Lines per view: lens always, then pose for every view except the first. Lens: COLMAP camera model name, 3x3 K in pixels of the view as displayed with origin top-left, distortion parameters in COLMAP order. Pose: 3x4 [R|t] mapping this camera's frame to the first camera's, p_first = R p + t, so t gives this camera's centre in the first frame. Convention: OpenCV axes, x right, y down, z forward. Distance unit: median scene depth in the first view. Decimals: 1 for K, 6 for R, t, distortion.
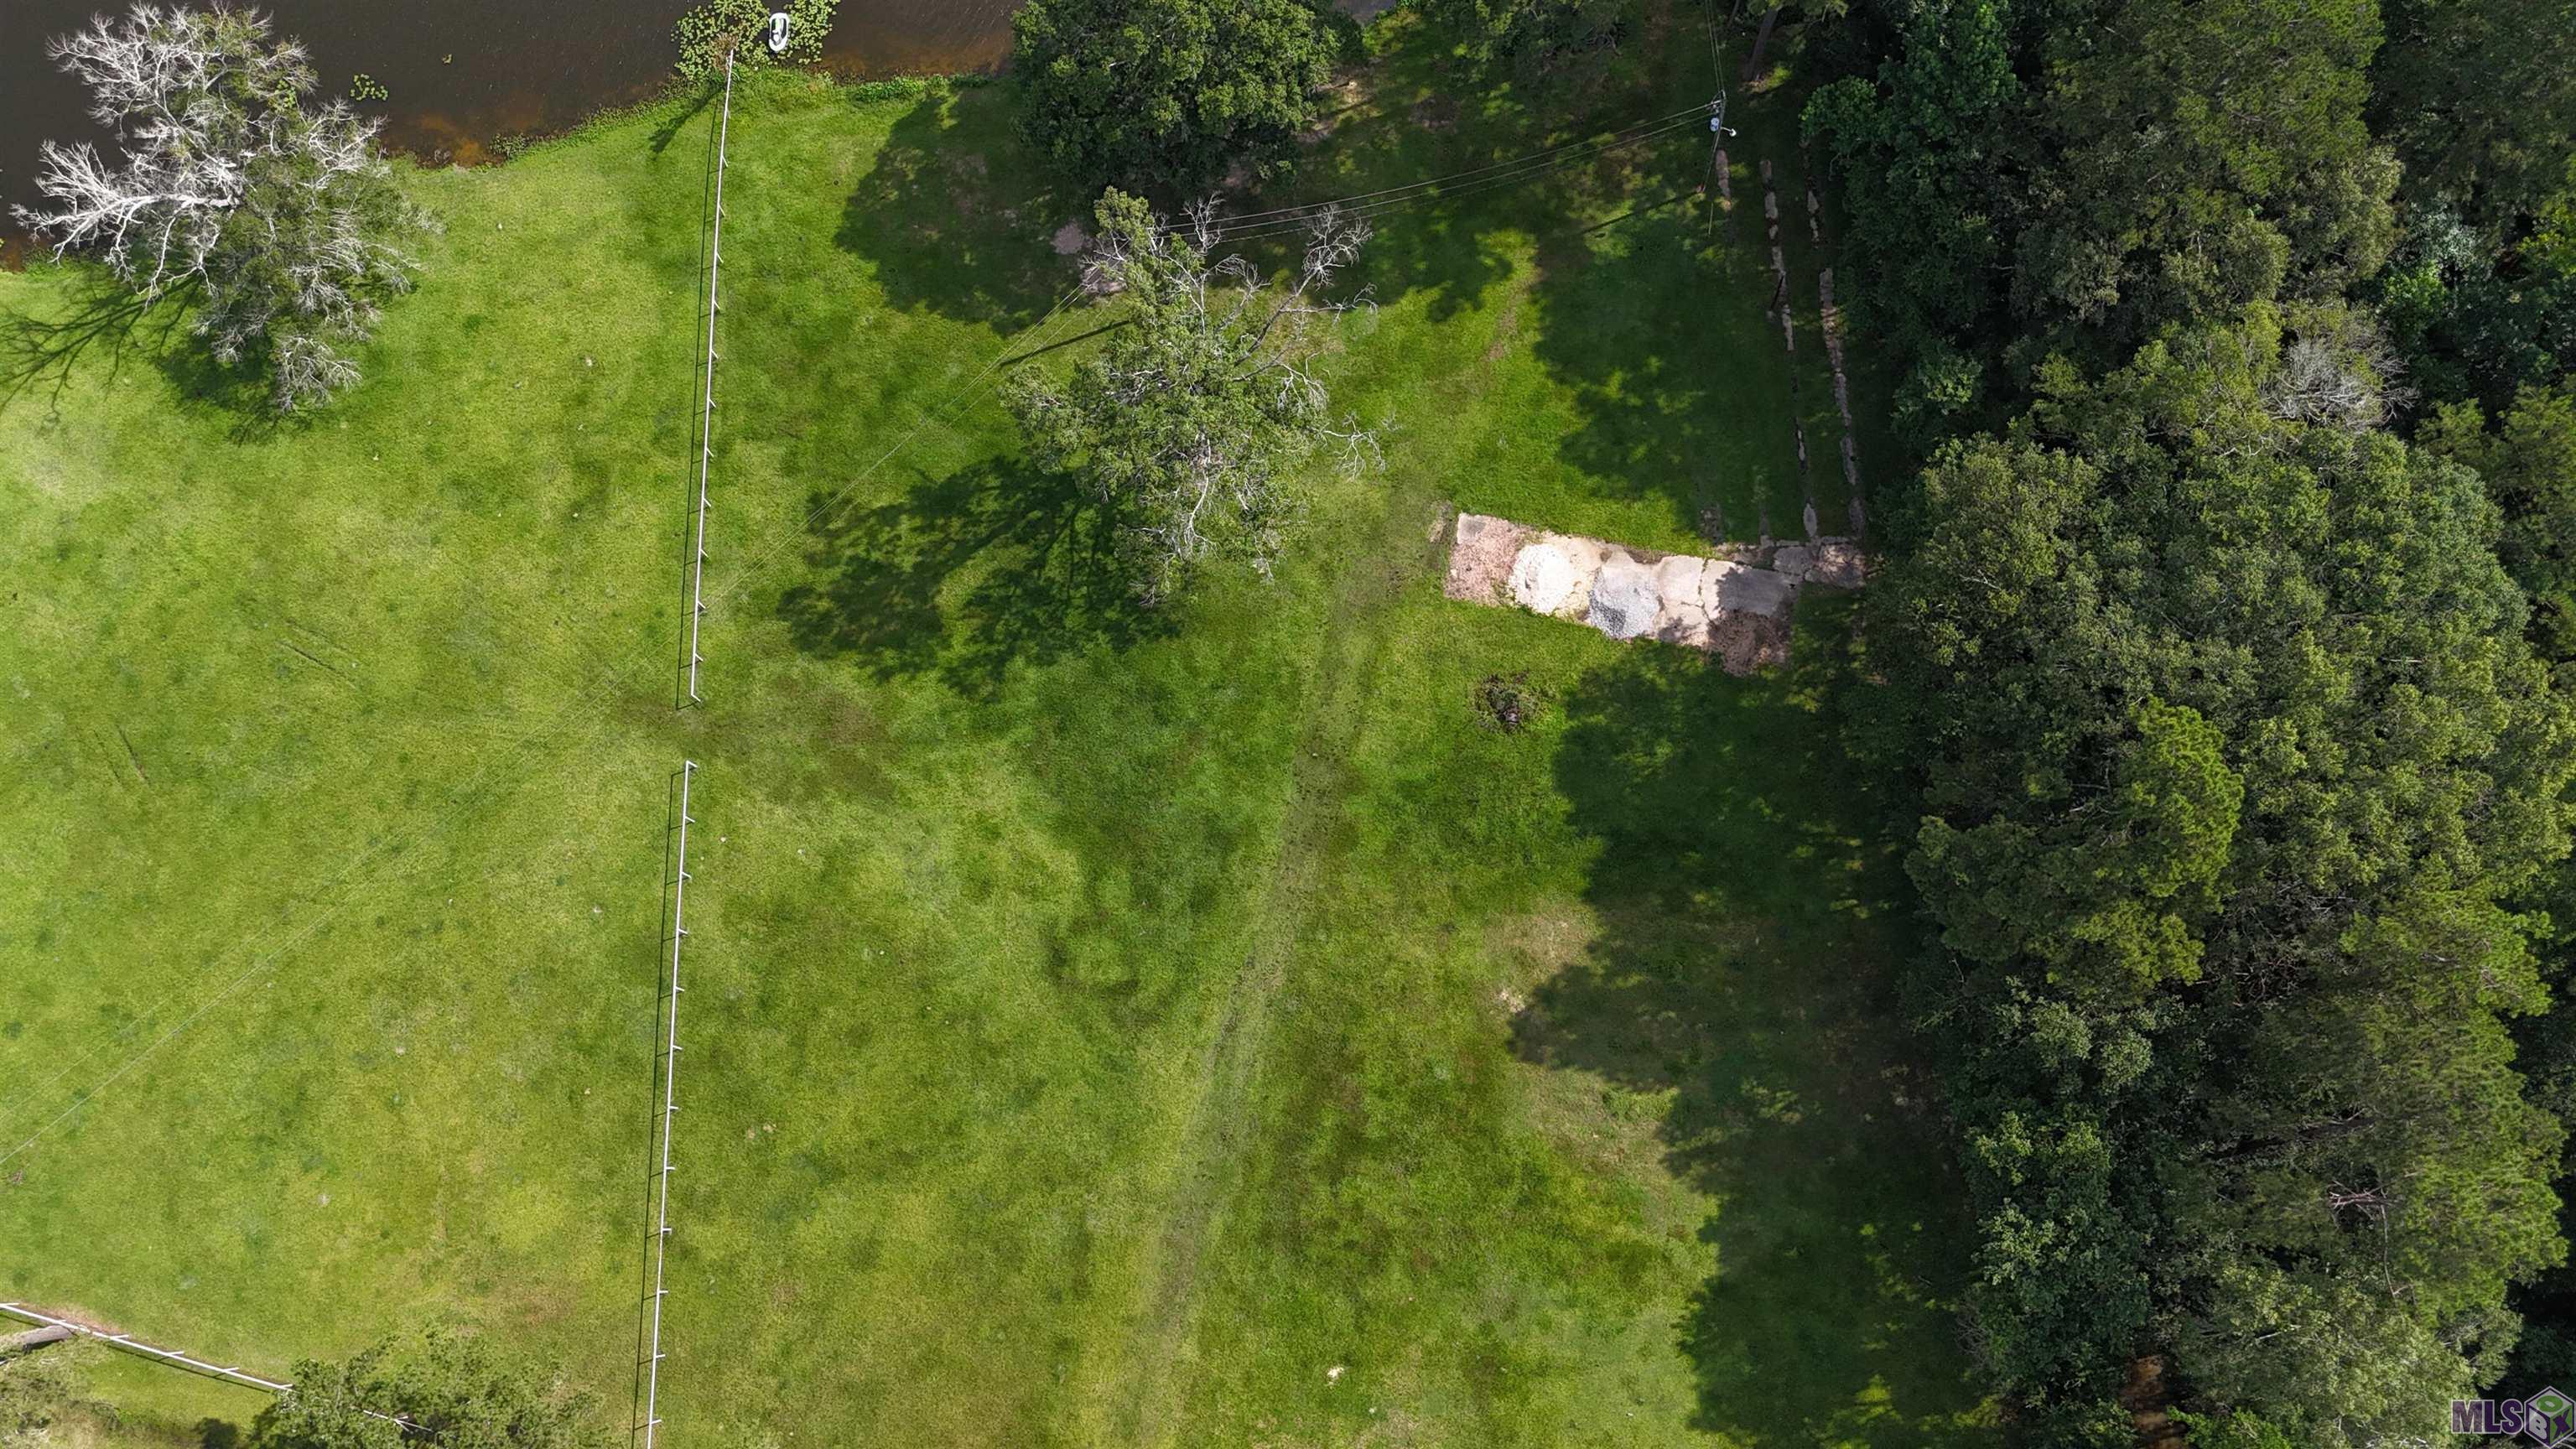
lens RADIAL K [[1935.9, 0, 1300.8], [0, 1935.9, 724.0], [0, 0, 1]] dist [0.078409, -0.075704]
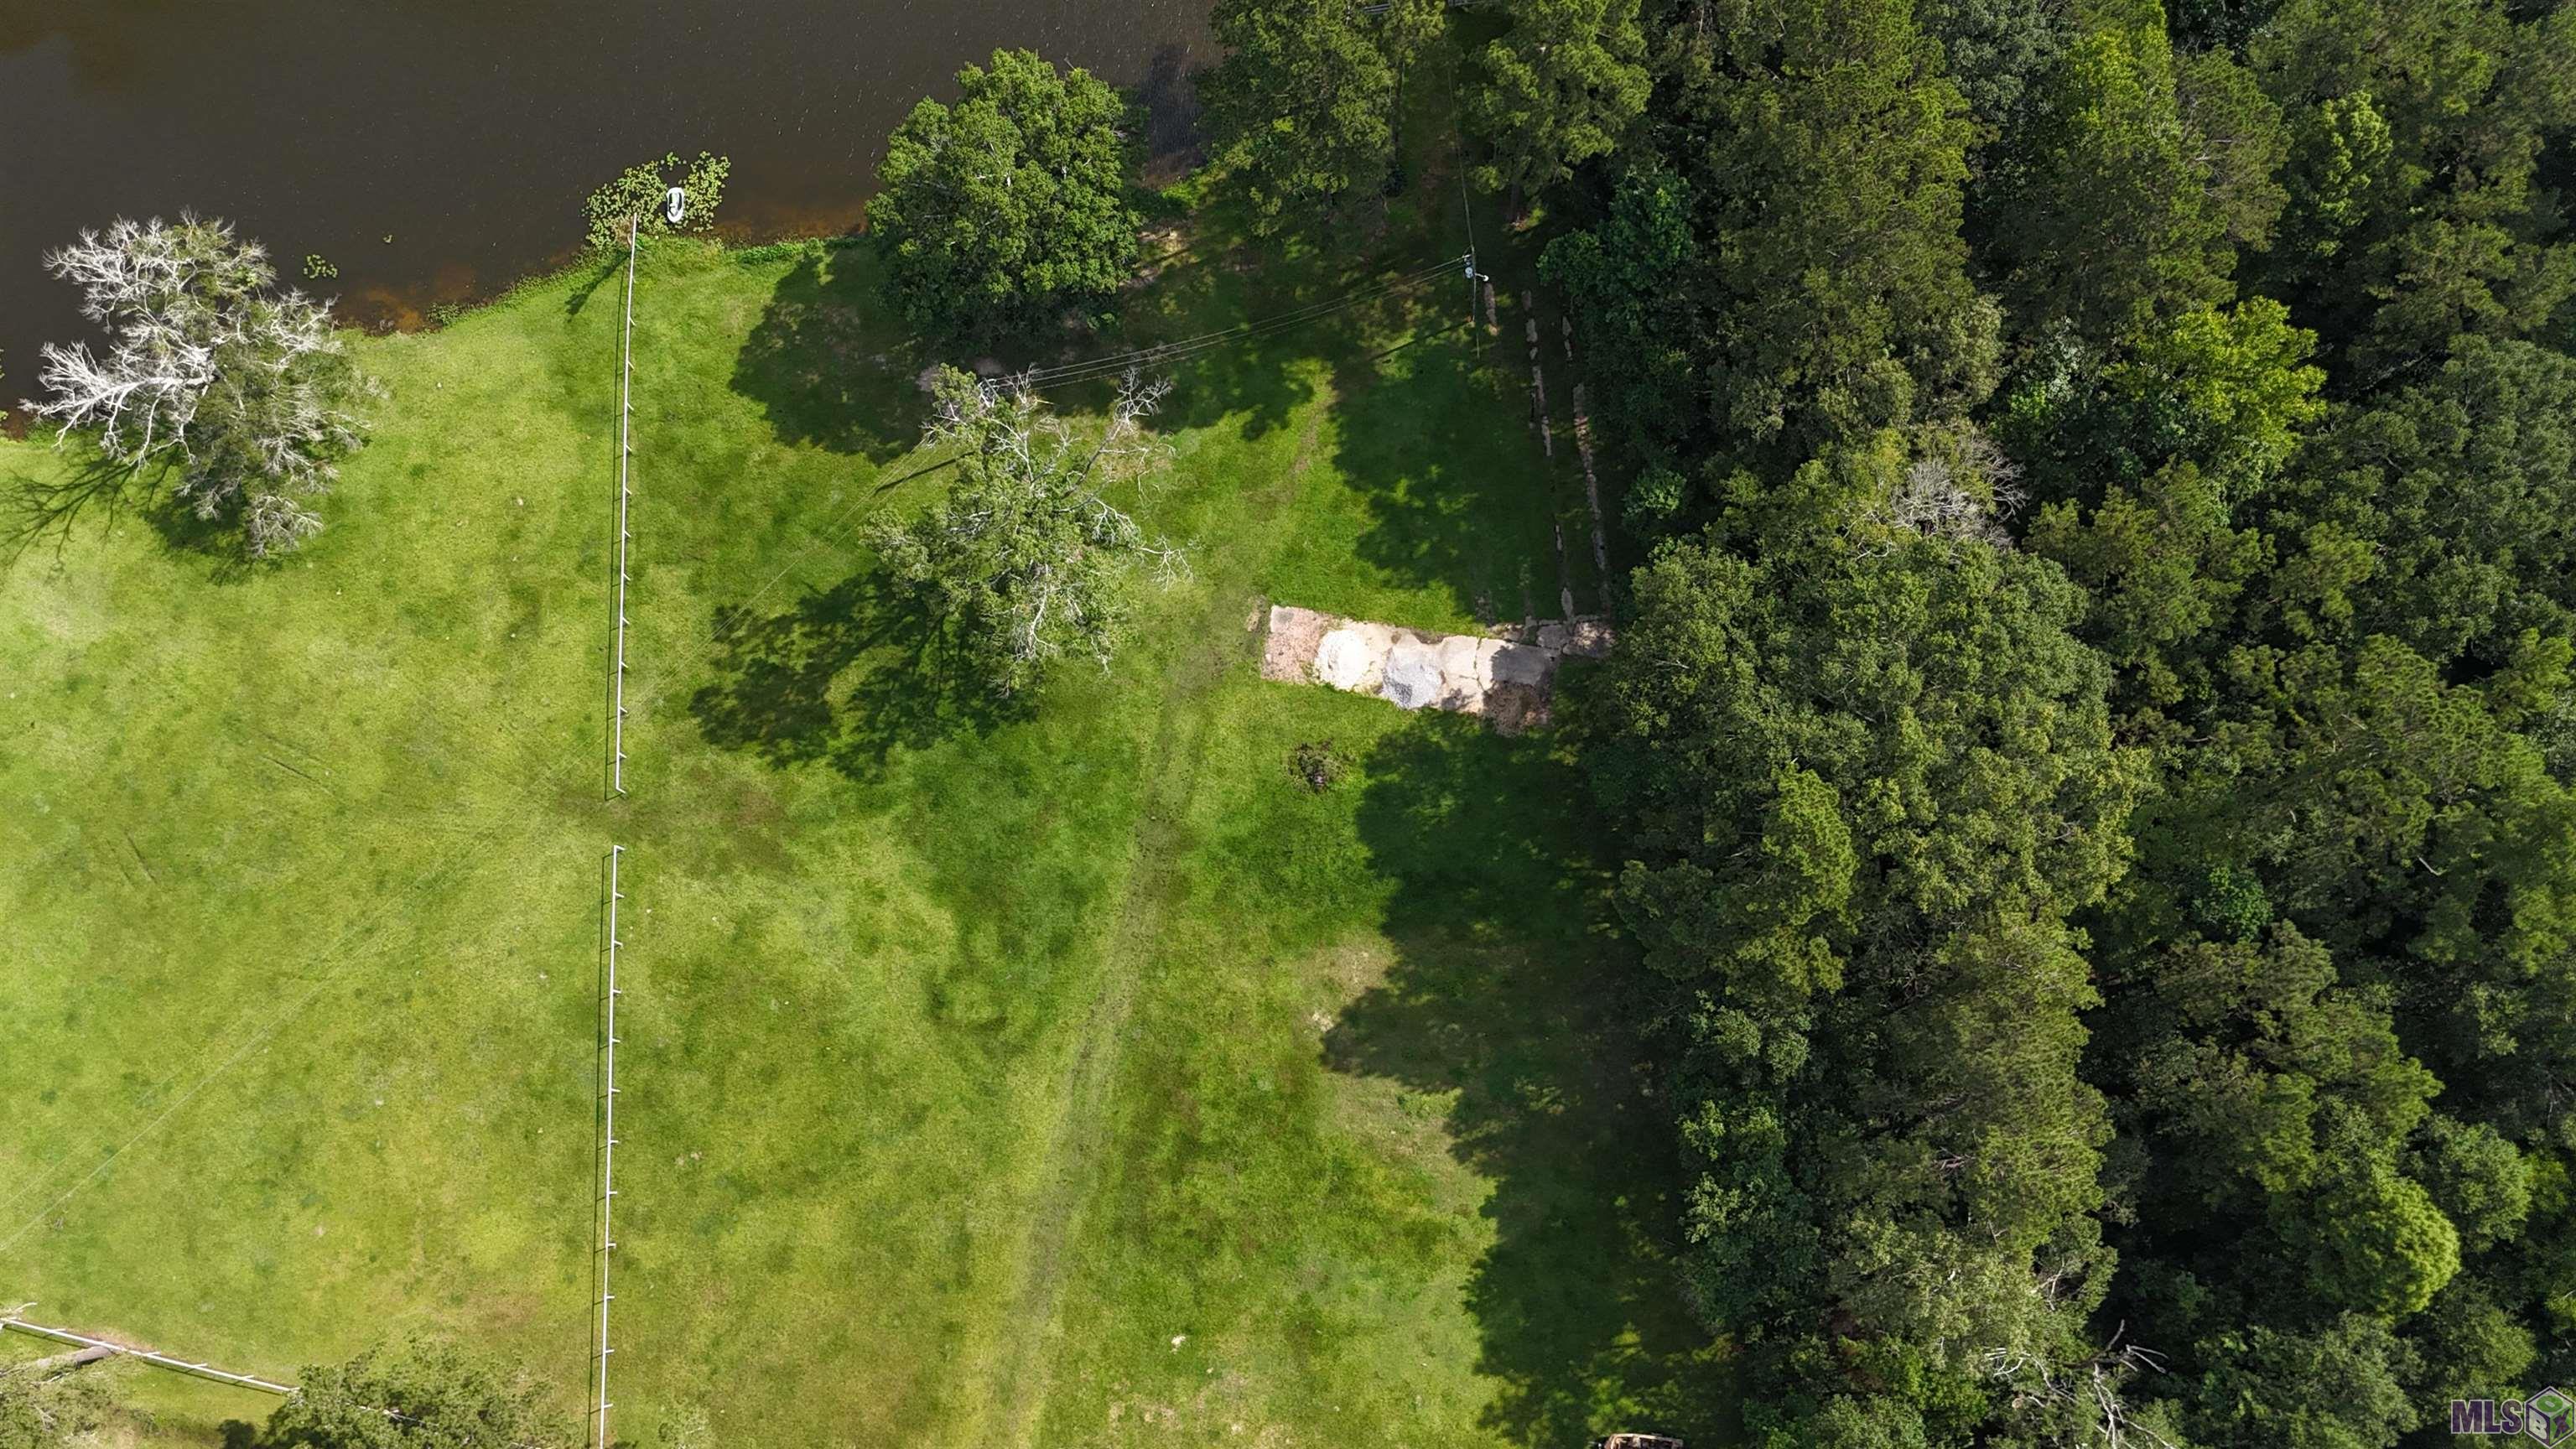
lens RADIAL K [[1935.9, 0, 1300.9], [0, 1935.9, 724.5], [0, 0, 1]] dist [0.078409, -0.075704]
pose [[0.999218, -0.038746, 0.007820, 0.092485], [0.038703, 0.999235, 0.005616, -0.045149], [-0.008032, -0.005309, 0.999954, -0.180516]]
